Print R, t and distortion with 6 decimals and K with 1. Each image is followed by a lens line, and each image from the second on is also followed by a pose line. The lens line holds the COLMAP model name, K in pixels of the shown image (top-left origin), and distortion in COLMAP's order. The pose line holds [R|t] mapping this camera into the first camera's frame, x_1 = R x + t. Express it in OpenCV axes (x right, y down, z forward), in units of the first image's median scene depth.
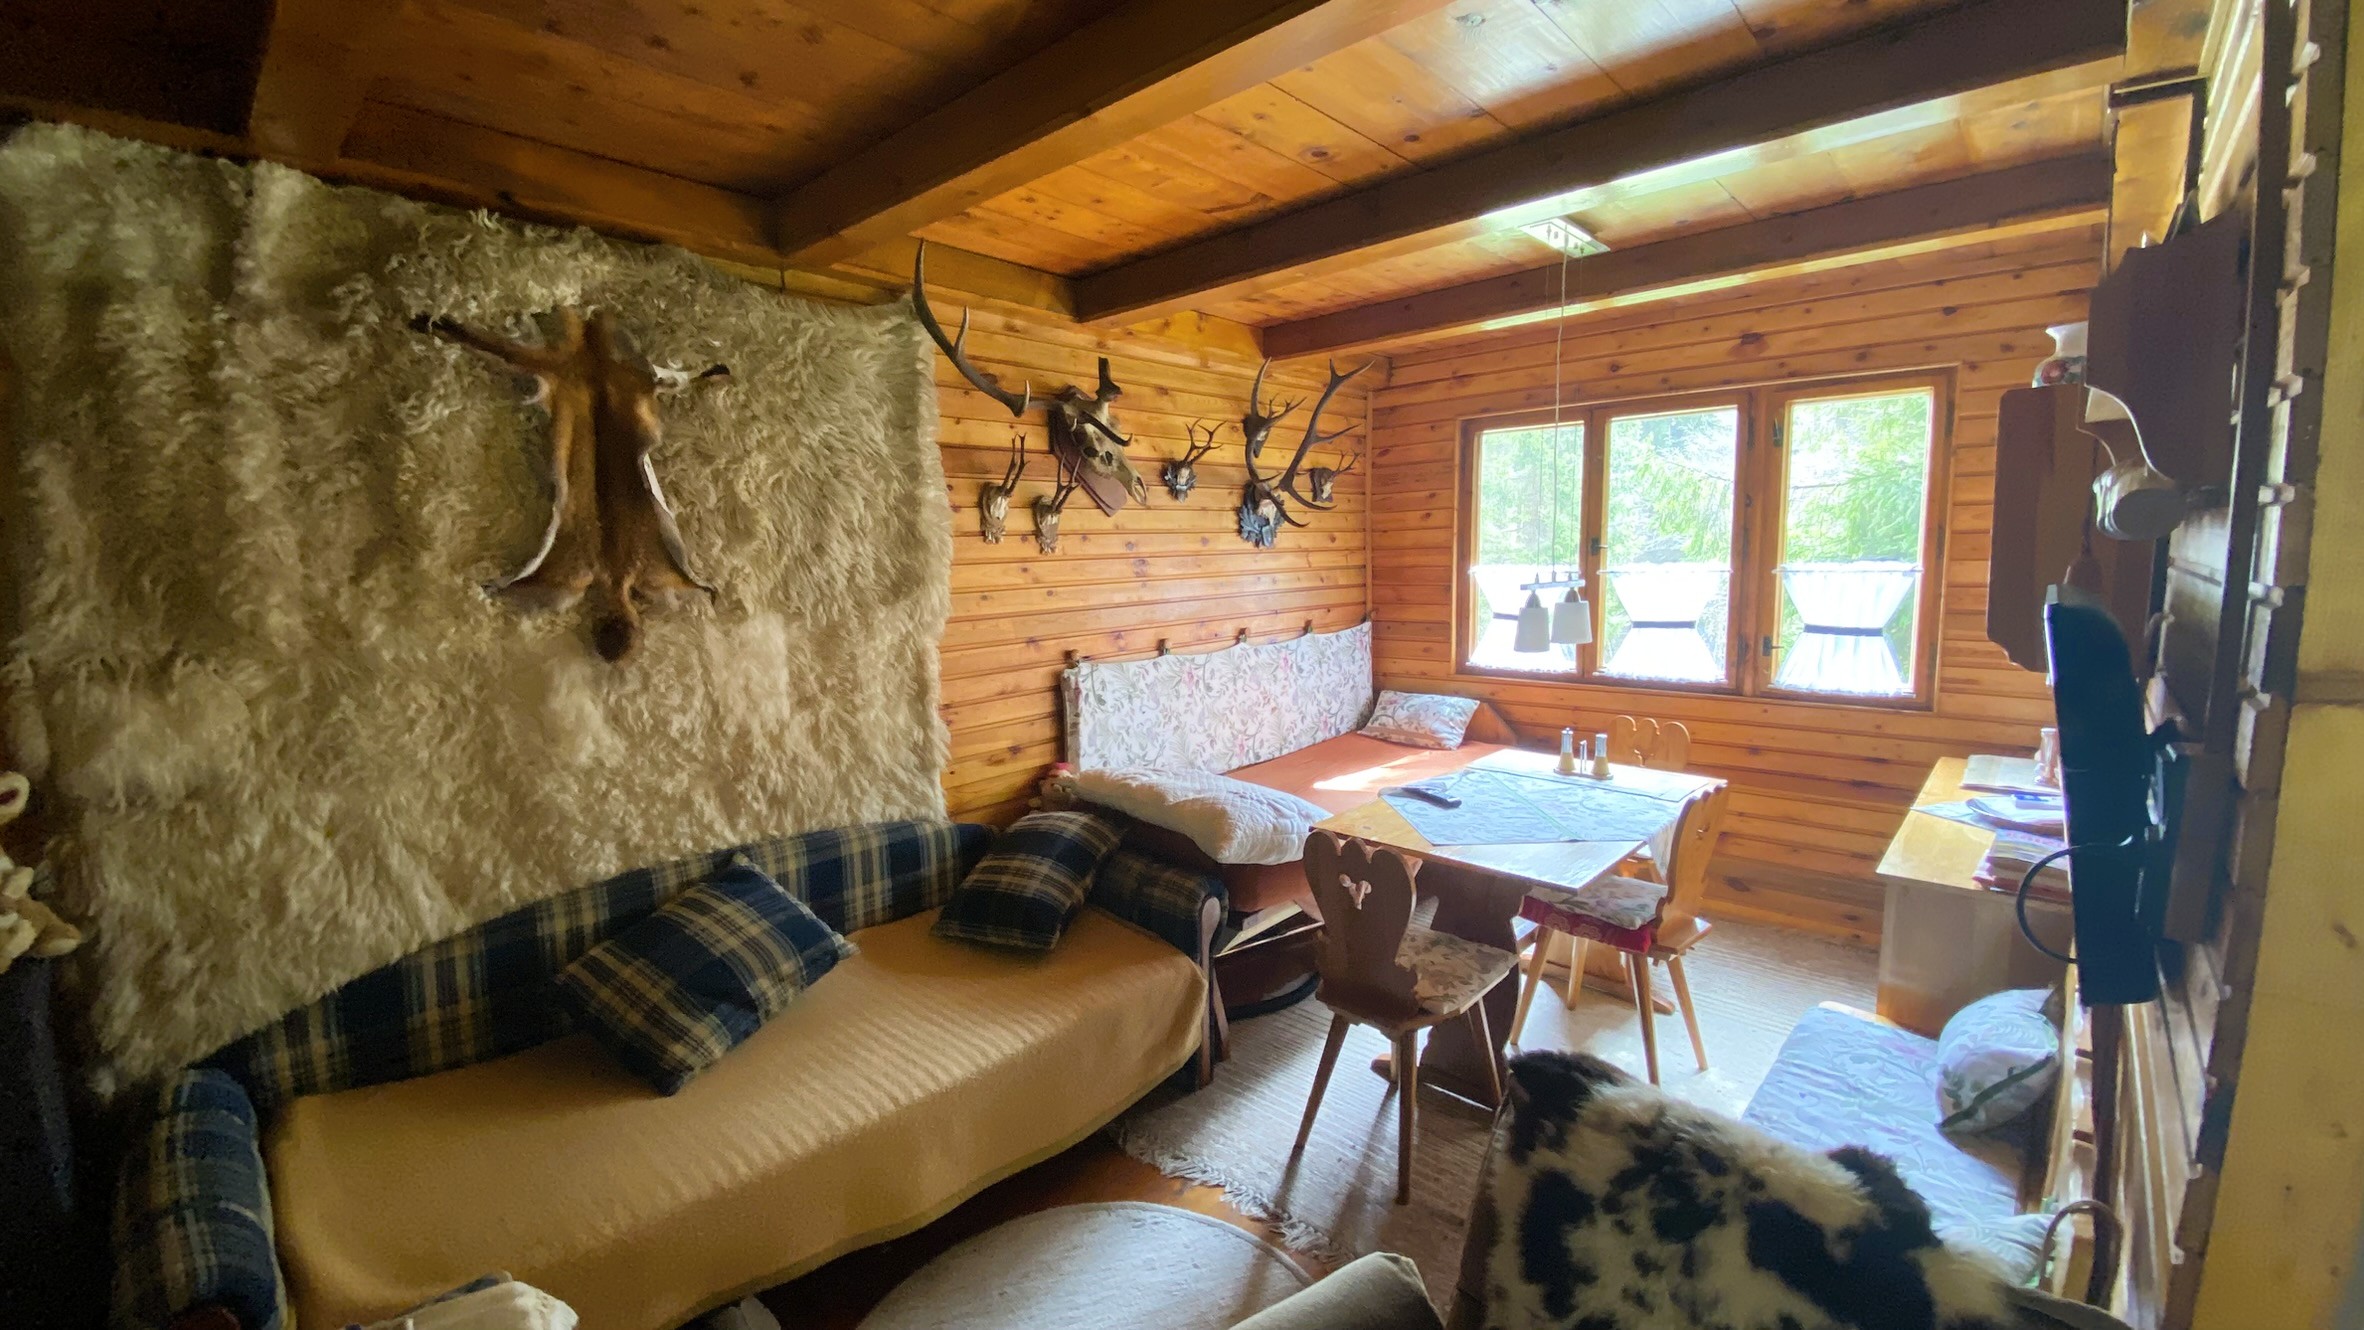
lens RADIAL K [[958.1, 0, 1175.0], [0, 958.1, 662.7], [0, 0, 1]] dist [0.020480, -0.020846]
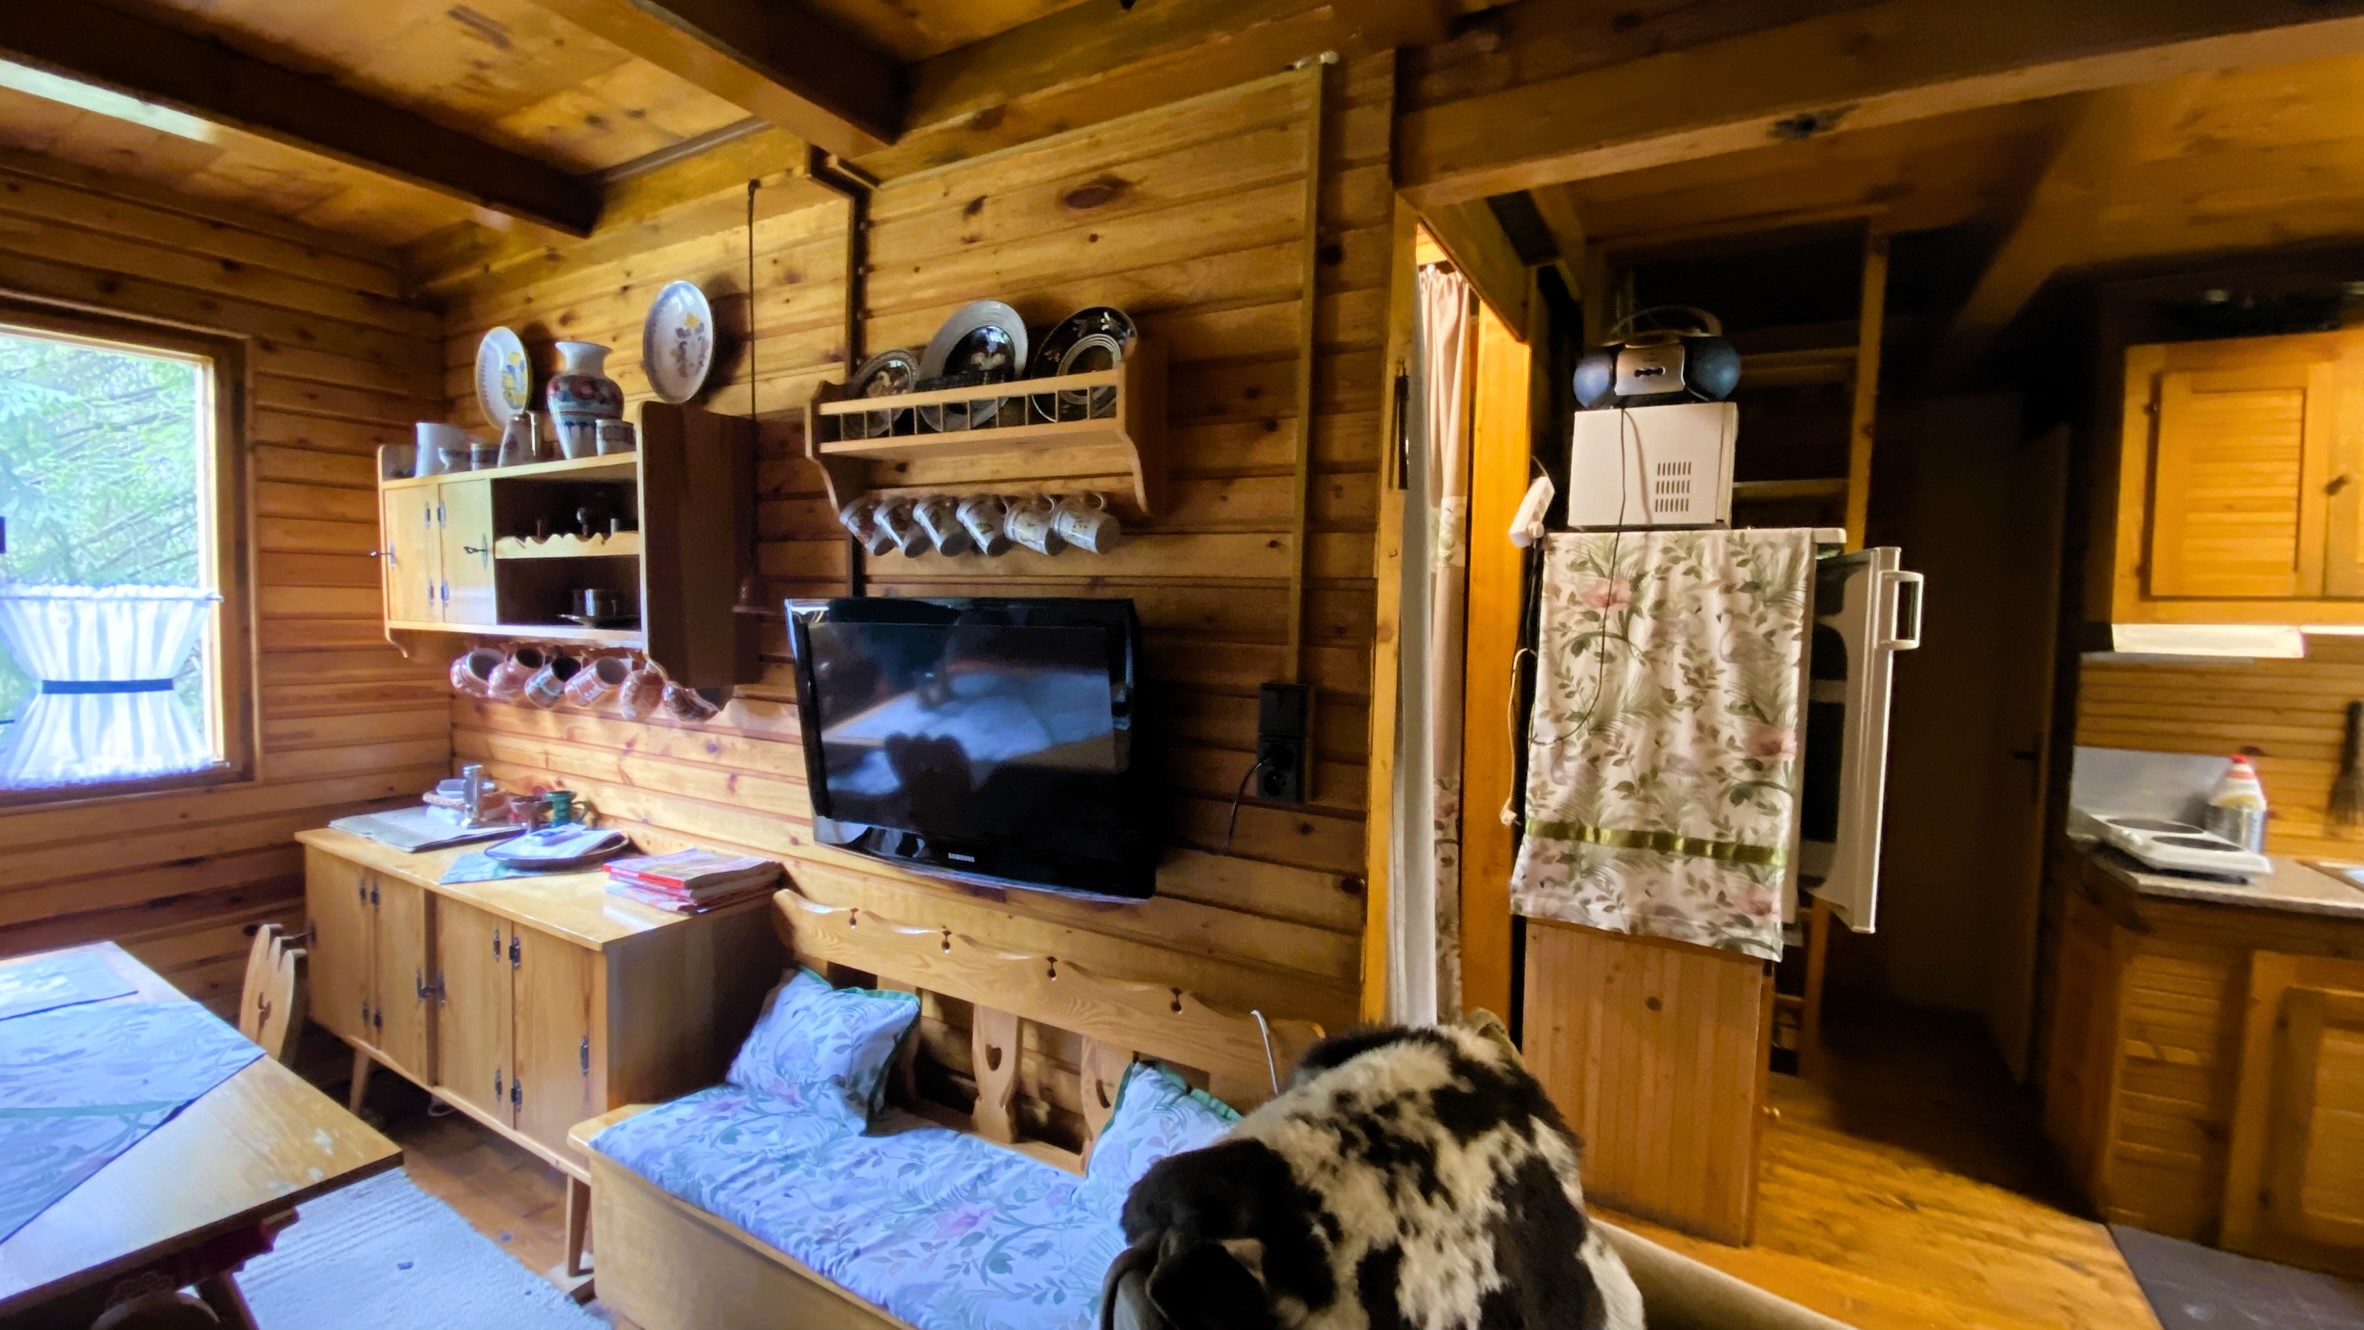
lens RADIAL K [[958.1, 0, 1175.0], [0, 958.1, 662.7], [0, 0, 1]] dist [0.020480, -0.020846]
pose [[-0.220806, -0.040225, 0.974488, -0.164807], [0.098540, 0.993116, 0.063322, -0.025404], [-0.970327, 0.110008, -0.215323, 0.577237]]
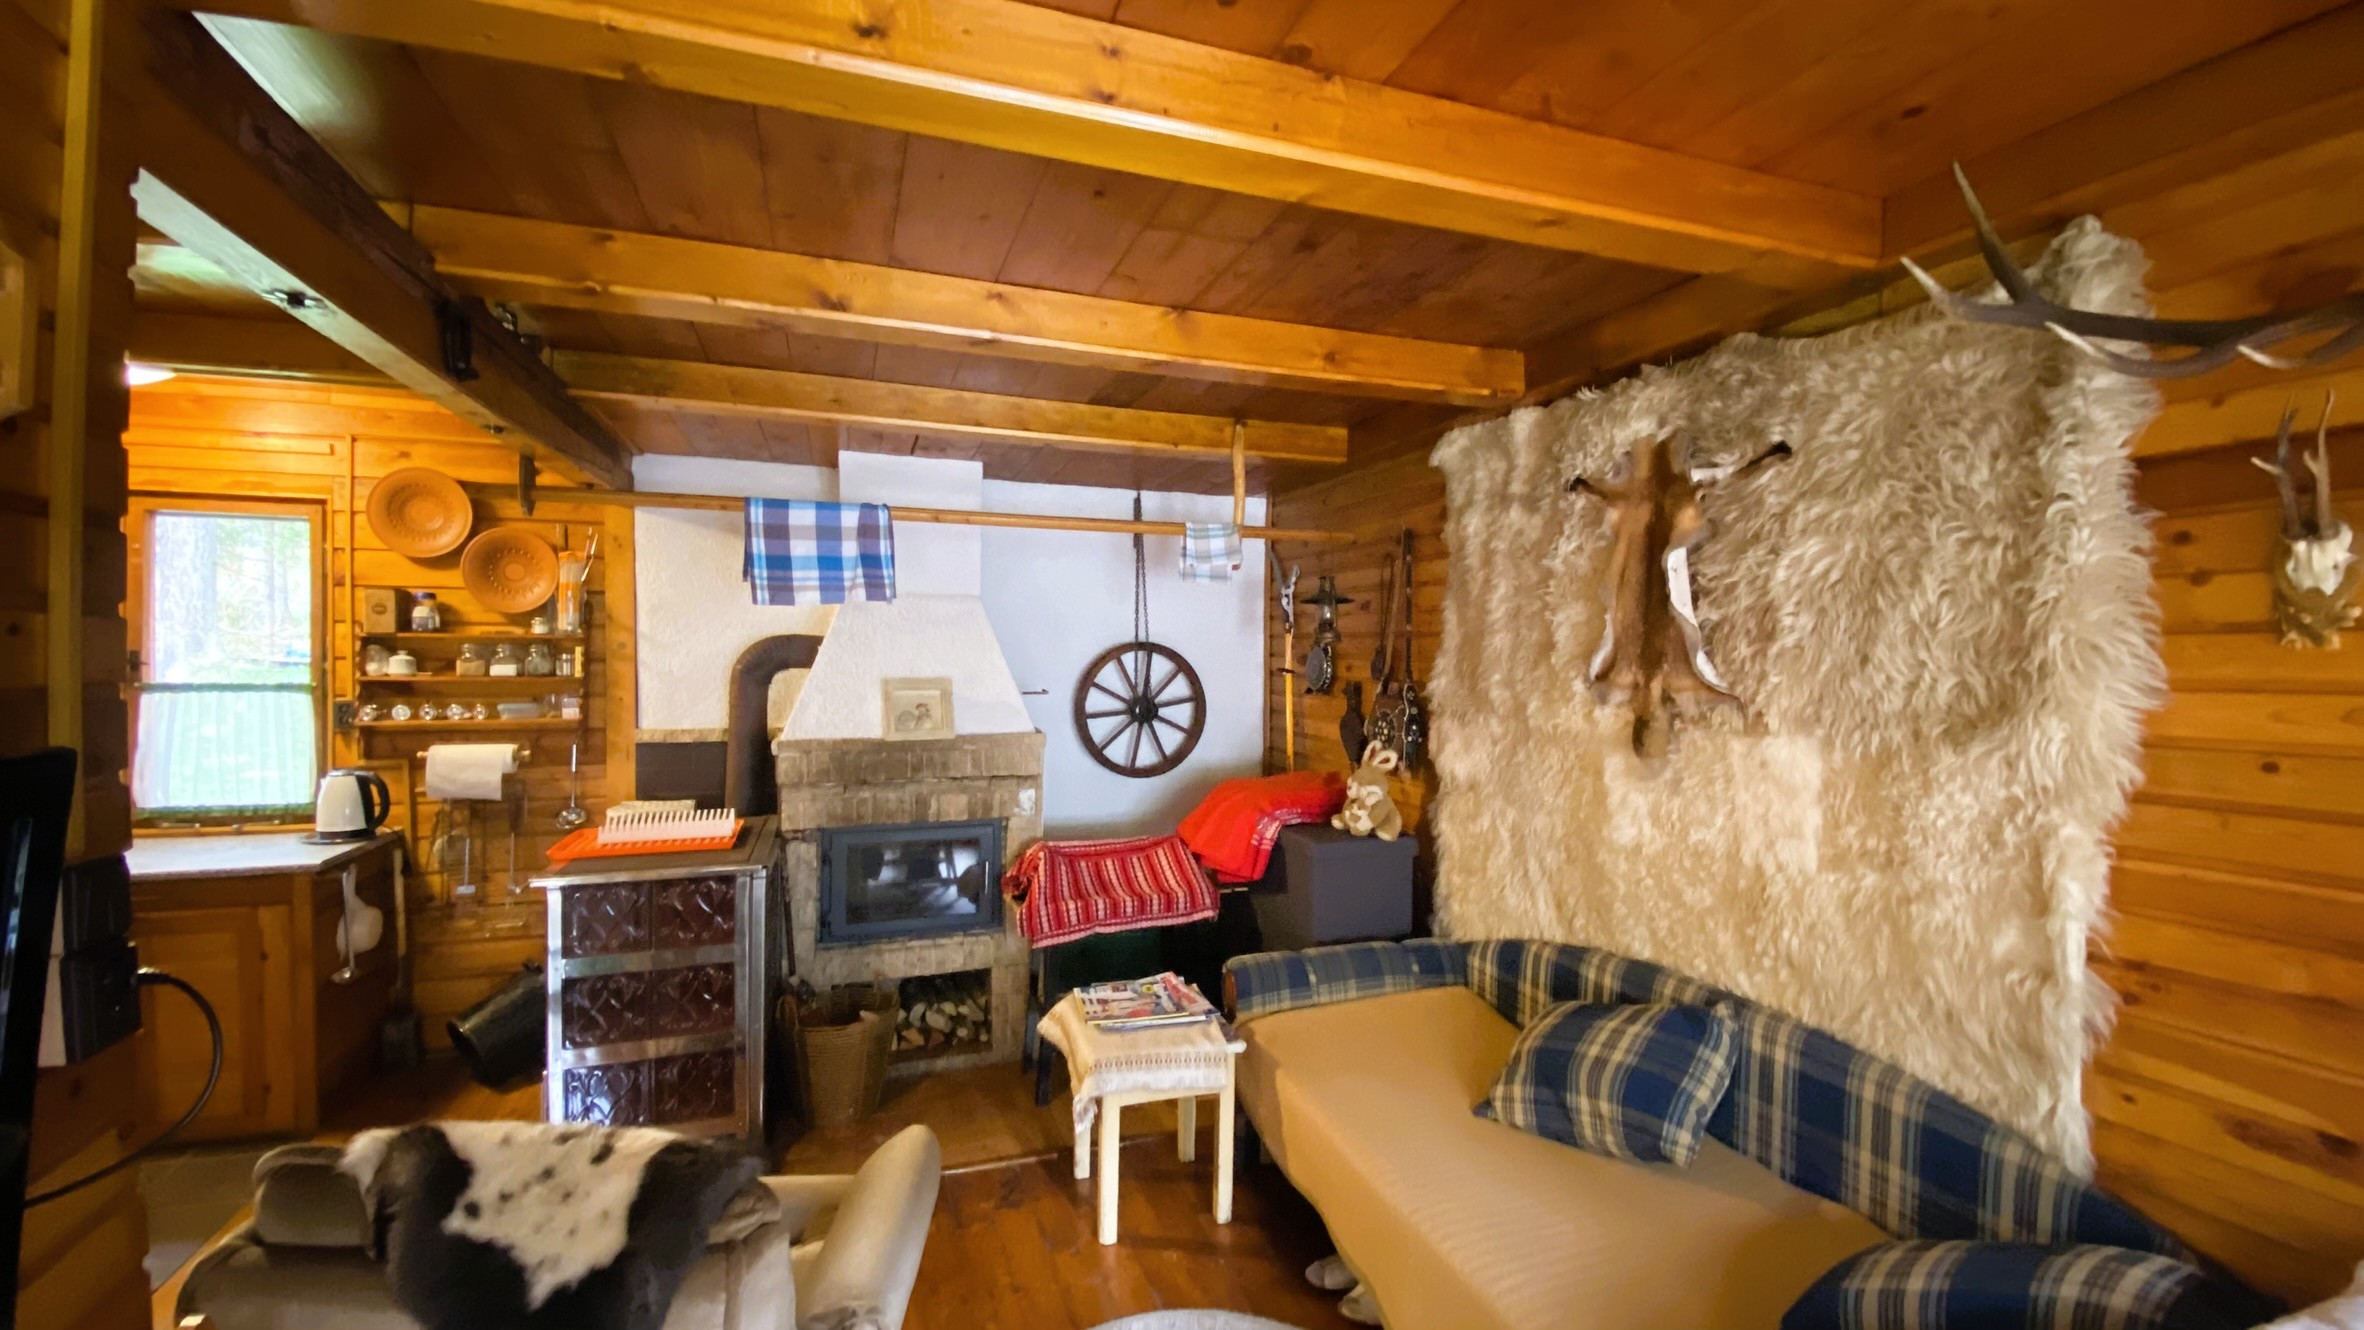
lens RADIAL K [[958.1, 0, 1175.0], [0, 958.1, 662.7], [0, 0, 1]] dist [0.020480, -0.020846]
pose [[-0.471127, 0.020179, -0.881835, 0.530414], [-0.109423, 0.990679, 0.081129, -0.118642], [0.875252, 0.134715, -0.464527, 0.910353]]
